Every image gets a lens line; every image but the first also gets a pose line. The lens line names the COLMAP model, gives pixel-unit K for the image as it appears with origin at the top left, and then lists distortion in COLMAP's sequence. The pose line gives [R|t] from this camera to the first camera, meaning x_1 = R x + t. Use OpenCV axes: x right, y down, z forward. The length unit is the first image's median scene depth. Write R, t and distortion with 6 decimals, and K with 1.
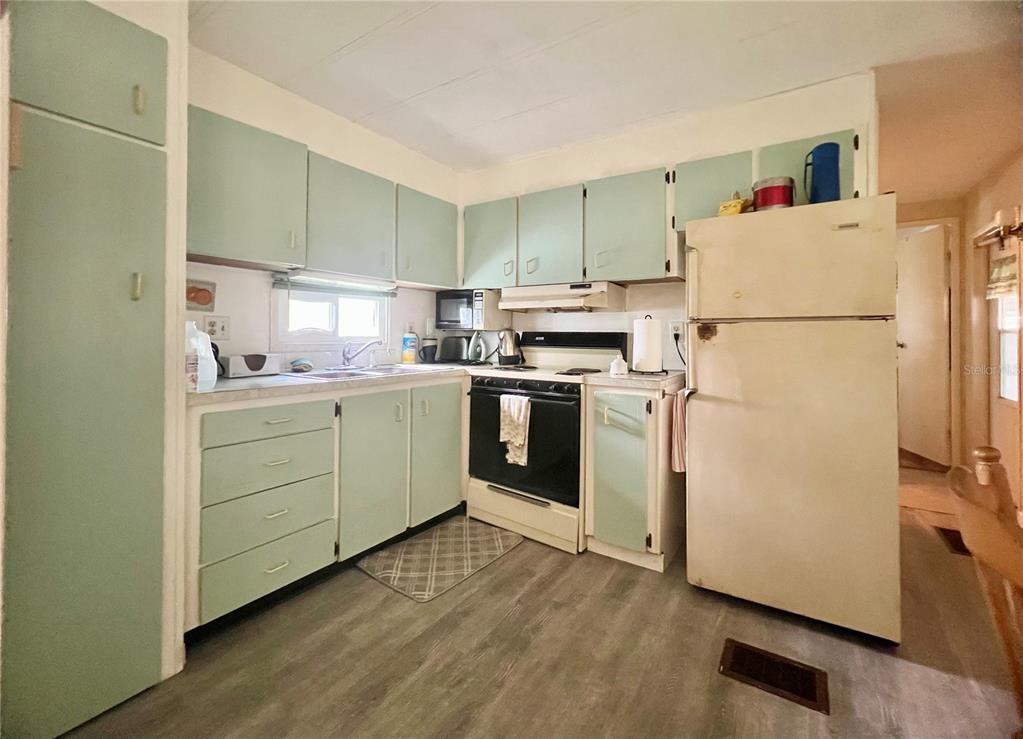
lens RADIAL K [[448.0, 0, 473.6], [0, 448.0, 340.5], [0, 0, 1]] dist [-0.010424, -0.000176]
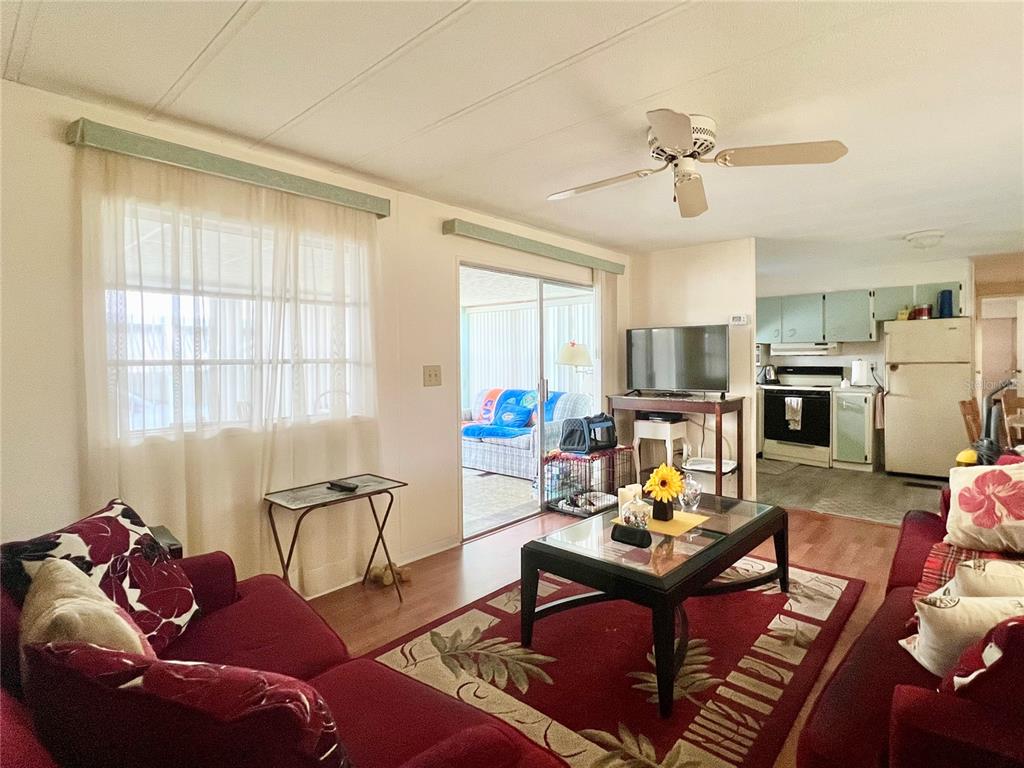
lens RADIAL K [[517.9, 0, 514.6], [0, 517.9, 376.4], [0, 0, 1]] dist [-0.005634, 0.001616]
pose [[0.997708, -0.007936, -0.067202, -1.125294], [0.009154, 0.999799, 0.017837, -0.034949], [0.067047, -0.018411, 0.997580, -1.619733]]
